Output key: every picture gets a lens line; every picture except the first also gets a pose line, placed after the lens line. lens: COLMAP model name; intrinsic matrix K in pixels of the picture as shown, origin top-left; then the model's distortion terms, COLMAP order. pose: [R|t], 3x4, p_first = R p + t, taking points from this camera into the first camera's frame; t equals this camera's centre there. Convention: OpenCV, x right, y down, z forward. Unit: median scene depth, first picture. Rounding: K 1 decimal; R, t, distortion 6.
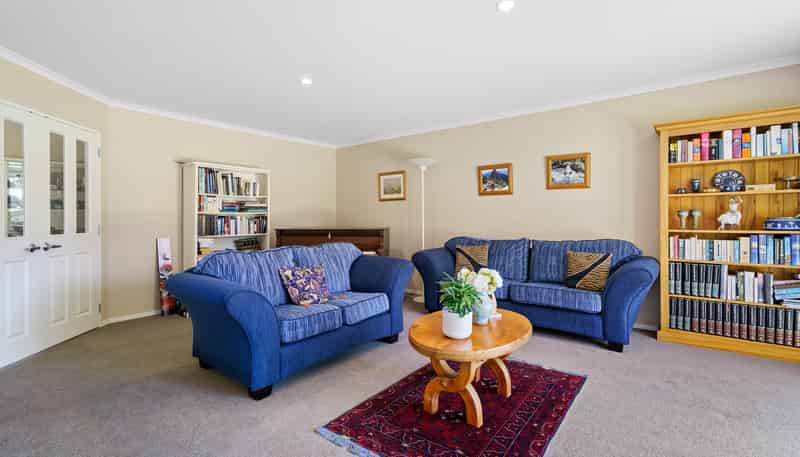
lens RADIAL K [[372.0, 0, 398.2], [0, 372.0, 222.4], [0, 0, 1]] dist [-0.005424, 0.000033]
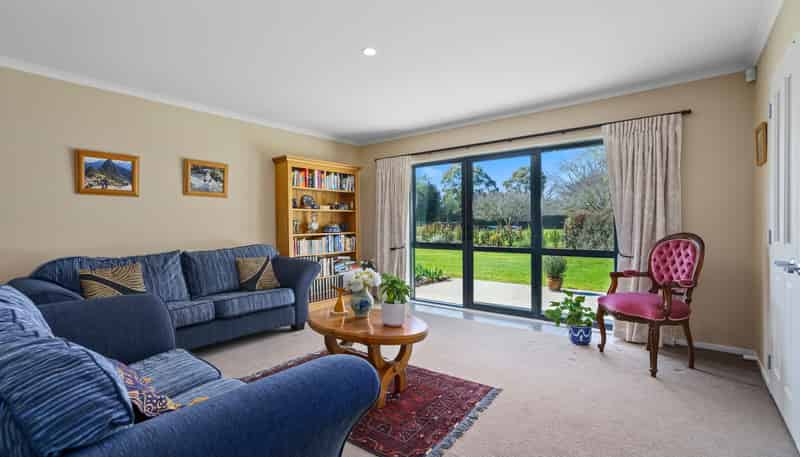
lens RADIAL K [[372.0, 0, 397.6], [0, 372.0, 227.0], [0, 0, 1]] dist [-0.005424, 0.000033]
pose [[-0.021494, -0.004706, 0.999758, -0.538437], [0.020053, 0.999786, 0.005137, -0.005393], [-0.999568, 0.020158, -0.021395, 0.531824]]
